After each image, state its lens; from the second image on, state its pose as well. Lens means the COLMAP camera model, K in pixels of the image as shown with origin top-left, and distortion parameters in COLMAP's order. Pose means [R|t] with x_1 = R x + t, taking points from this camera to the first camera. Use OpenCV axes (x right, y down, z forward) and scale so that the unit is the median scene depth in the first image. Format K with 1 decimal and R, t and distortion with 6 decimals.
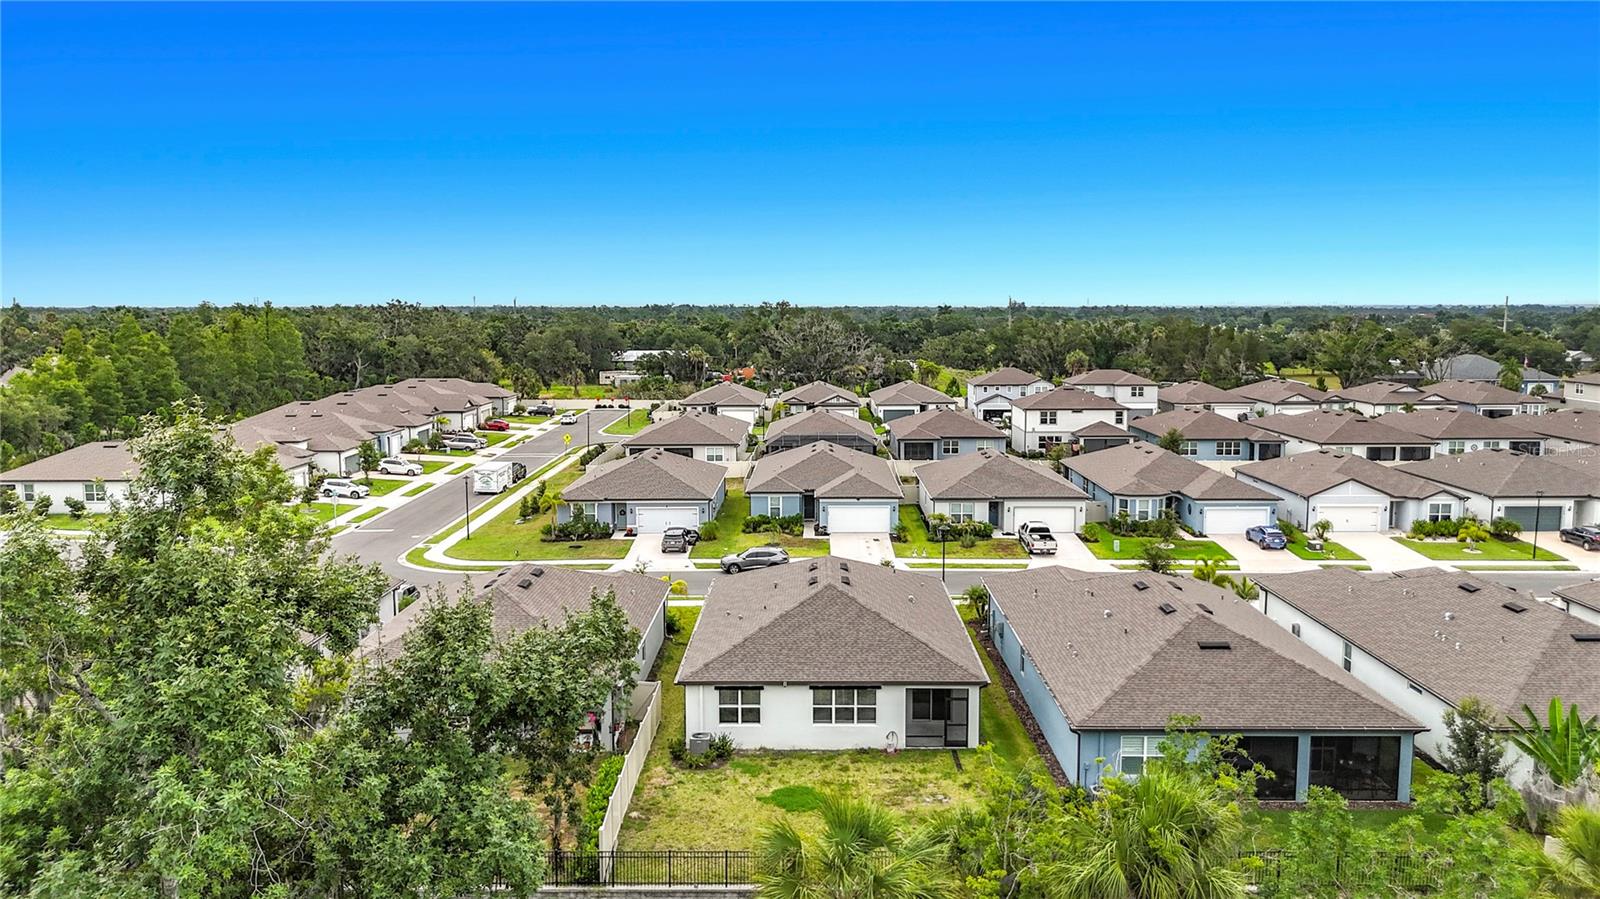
lens RADIAL K [[1173.1, 0, 803.9], [0, 1173.1, 444.9], [0, 0, 1]] dist [0.060287, -0.057026]
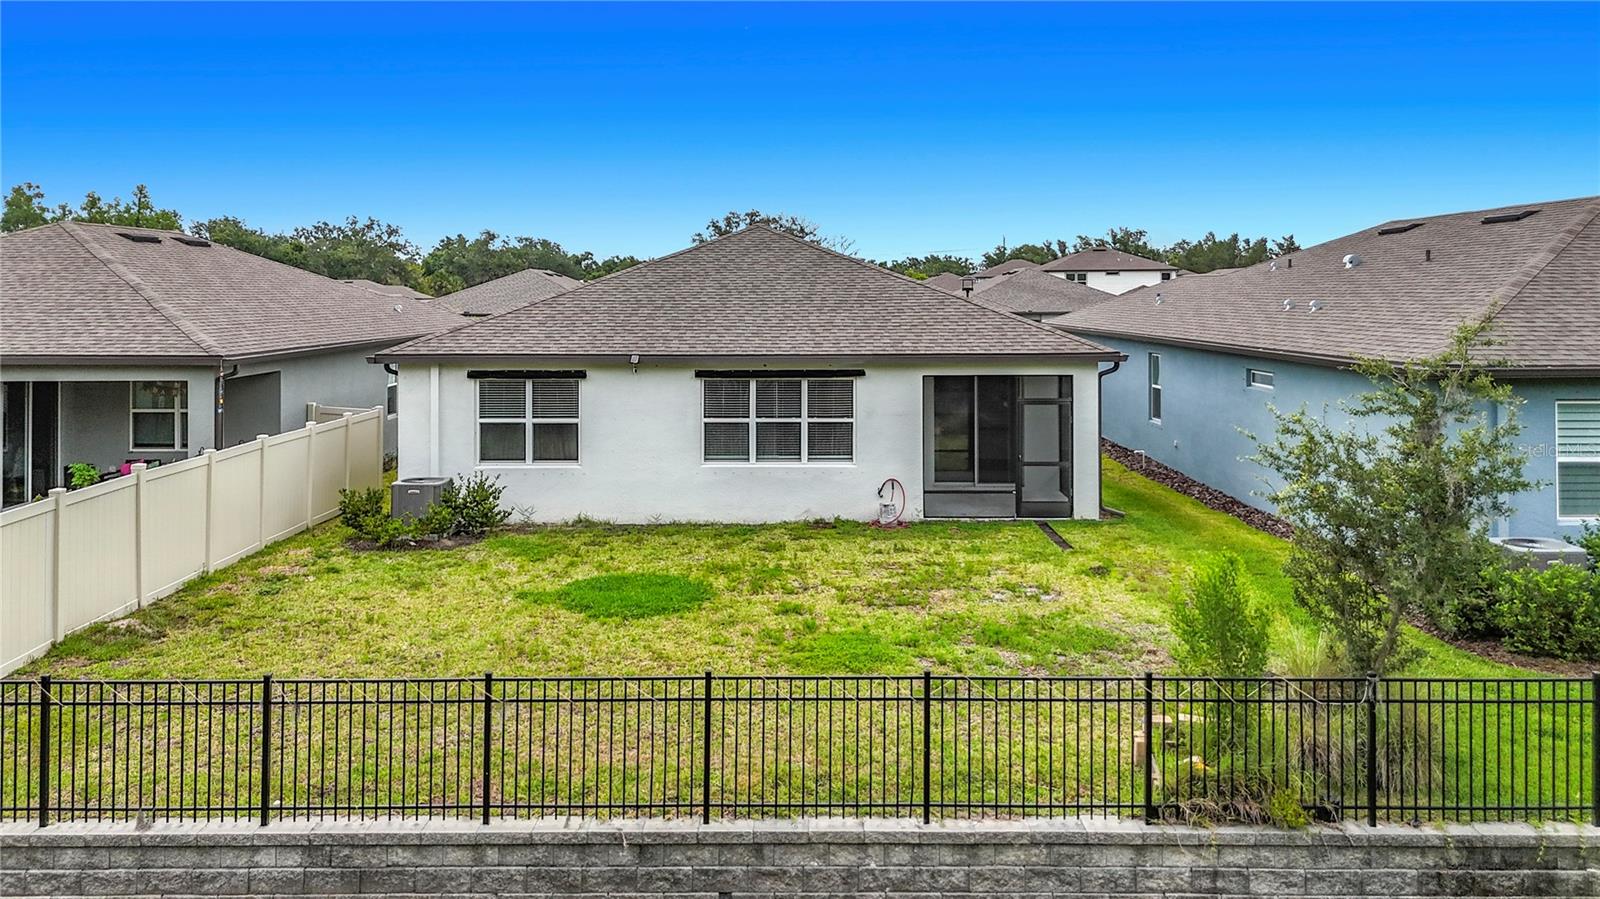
lens RADIAL K [[1173.1, 0, 793.6], [0, 1173.1, 333.2], [0, 0, 1]] dist [0.060287, -0.057026]
pose [[0.999958, 0.003399, 0.008500, 0.036398], [-0.002393, 0.993293, -0.115601, 0.240023], [-0.008836, 0.115576, 0.993259, 0.578425]]
